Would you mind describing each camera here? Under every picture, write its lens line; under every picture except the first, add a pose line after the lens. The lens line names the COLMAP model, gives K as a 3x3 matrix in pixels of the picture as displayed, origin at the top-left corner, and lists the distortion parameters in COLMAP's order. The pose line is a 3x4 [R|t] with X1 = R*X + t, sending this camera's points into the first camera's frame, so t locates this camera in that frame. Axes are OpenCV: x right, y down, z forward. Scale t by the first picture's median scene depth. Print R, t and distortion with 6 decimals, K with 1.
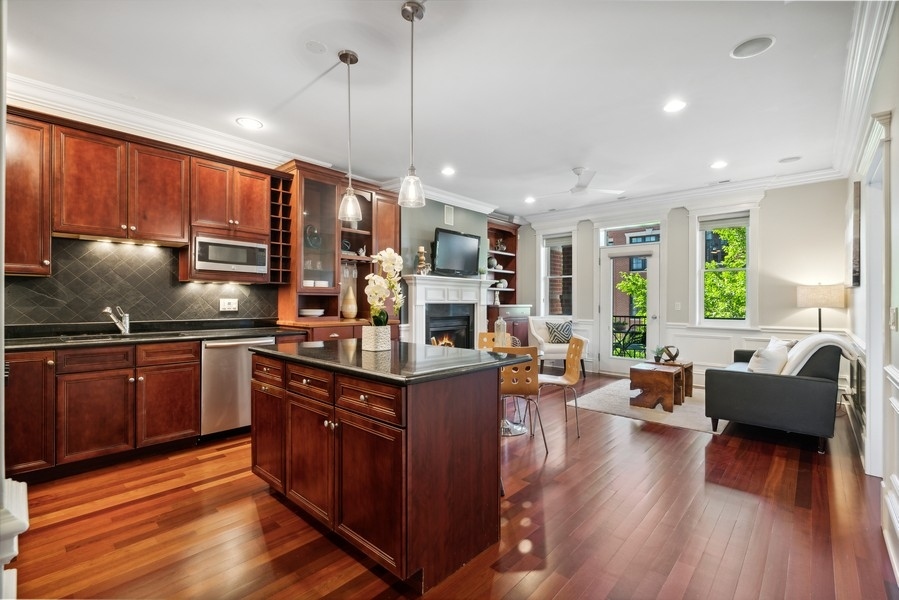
lens RADIAL K [[397.9, 0, 447.7], [0, 397.9, 300.4], [0, 0, 1]] dist [-0.007963, 0.000167]
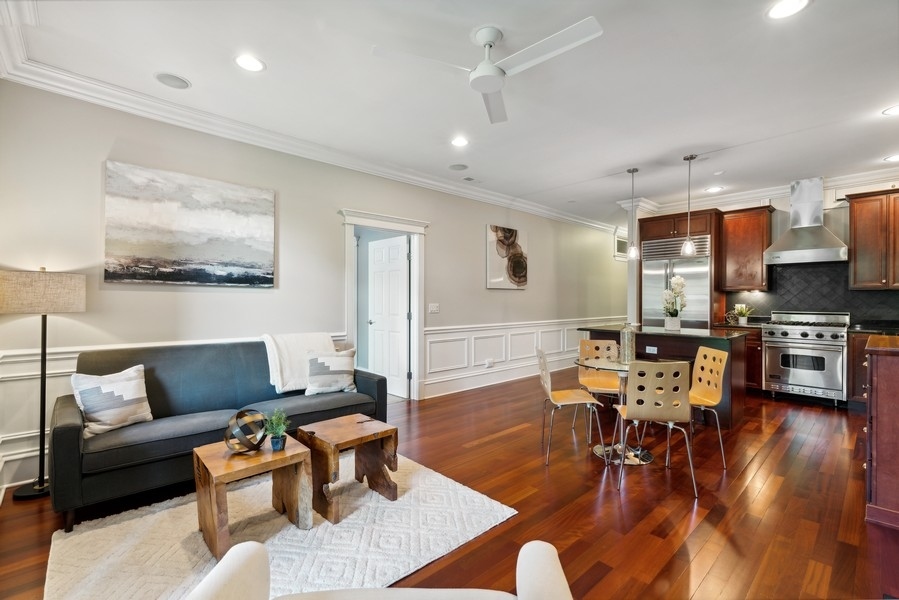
lens RADIAL K [[407.6, 0, 447.0], [0, 407.6, 299.1], [0, 0, 1]] dist [-0.002288, 0.000629]
pose [[-0.997243, -0.007458, 0.073829, 0.419968], [-0.007420, 0.999972, 0.000789, -0.007374], [-0.073833, 0.000239, -0.997271, 1.827754]]
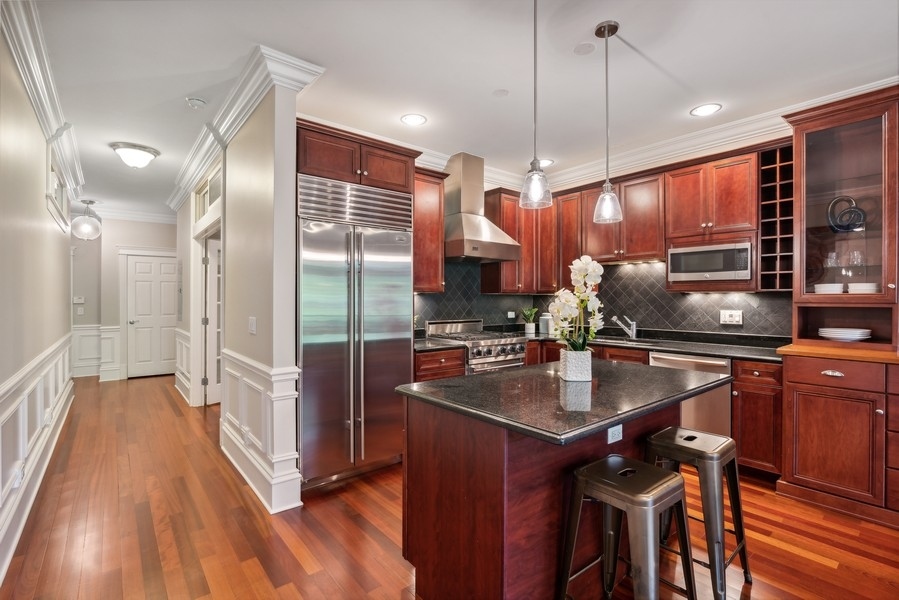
lens RADIAL K [[415.9, 0, 453.8], [0, 415.9, 304.3], [0, 0, 1]] dist [-0.009713, 0.001528]
pose [[-0.129201, 0.005727, -0.991602, 0.432586], [-0.001523, 0.999981, 0.005974, -0.022128], [0.991617, 0.002282, -0.129190, 0.519084]]
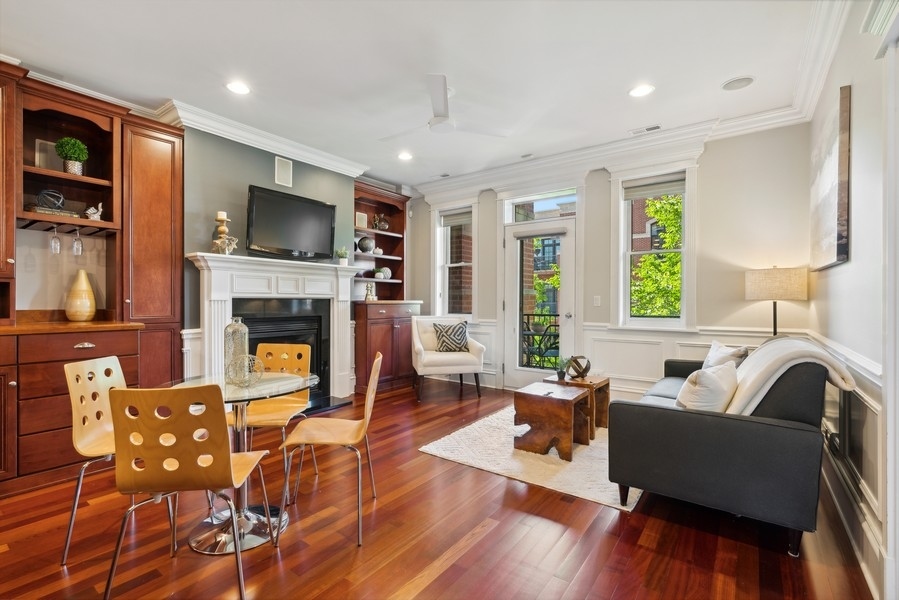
lens RADIAL K [[410.5, 0, 446.7], [0, 410.5, 300.9], [0, 0, 1]] dist [-0.002223, 0.001012]
pose [[0.994332, -0.003779, 0.106252, 0.325316], [0.003510, 0.999990, 0.002727, 0.017586], [-0.106261, -0.002339, 0.994336, 0.389951]]
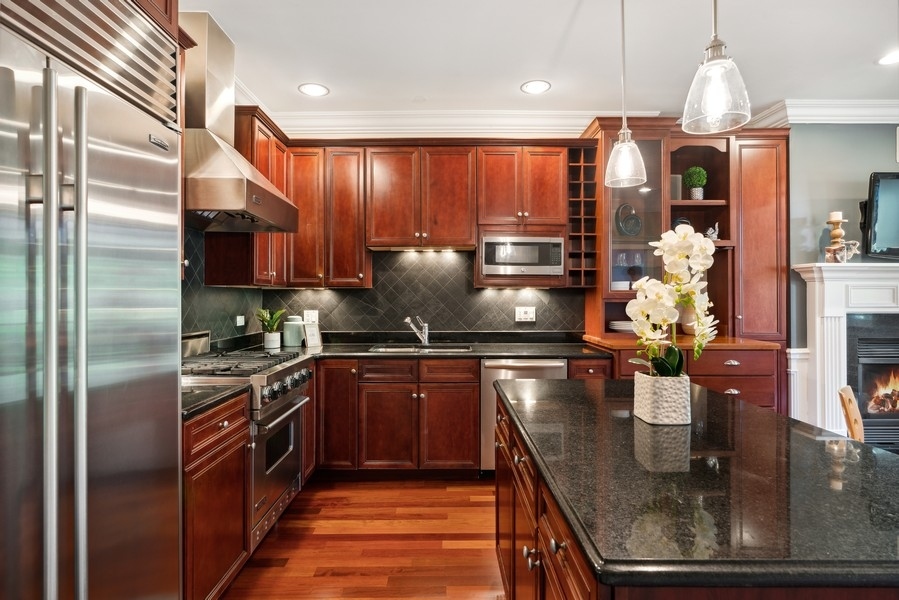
lens RADIAL K [[457.8, 0, 451.8], [0, 457.8, 297.8], [0, 0, 1]] dist [-0.003230, 0.000518]
pose [[0.683882, -0.004749, -0.729577, 0.045899], [0.005665, 0.999983, -0.001199, -0.023336], [0.729570, -0.003313, 0.683898, 0.230437]]
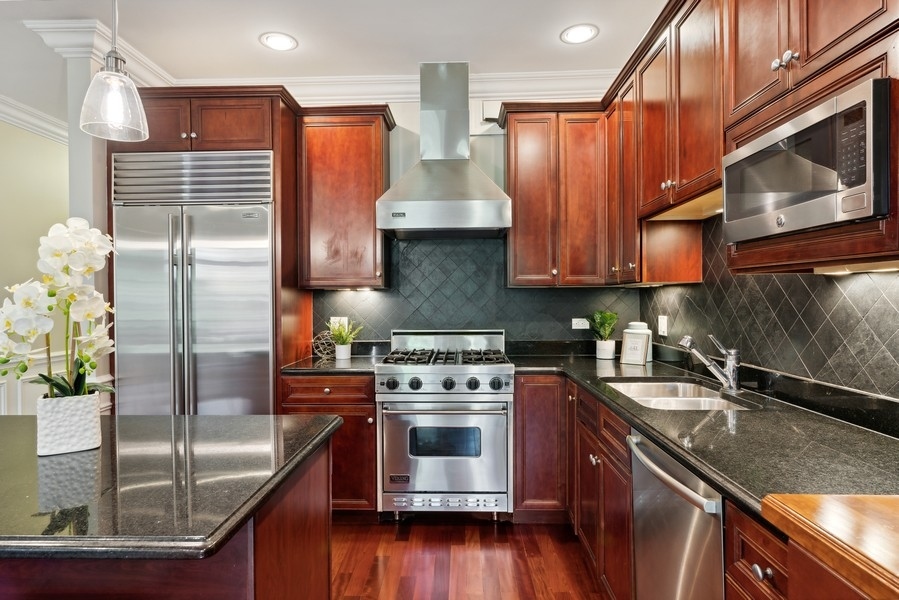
lens RADIAL K [[509.9, 0, 448.9], [0, 509.9, 302.1], [0, 0, 1]] dist [-0.001607, 0.015012]
pose [[-0.753115, 0.005190, -0.657869, -0.106518], [0.003558, 0.999986, 0.003815, -0.023928], [0.657879, 0.000532, -0.753123, 1.048099]]
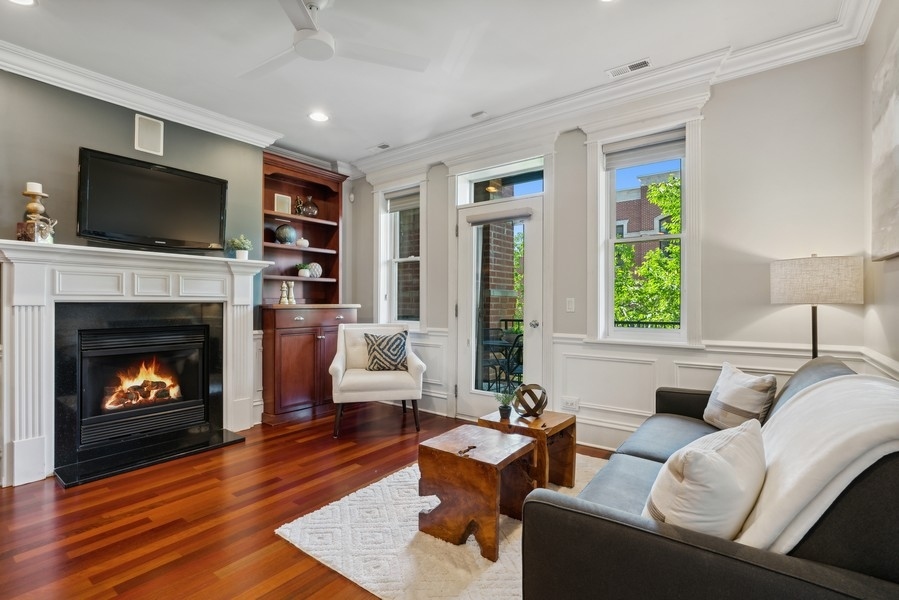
lens RADIAL K [[425.6, 0, 444.4], [0, 425.6, 299.1], [0, 0, 1]] dist [-0.007553, 0.000798]
pose [[0.996023, -0.004607, 0.088976, 0.529149], [0.005154, 0.999969, -0.005922, 0.014111], [-0.088946, 0.006357, 0.996016, 0.627533]]
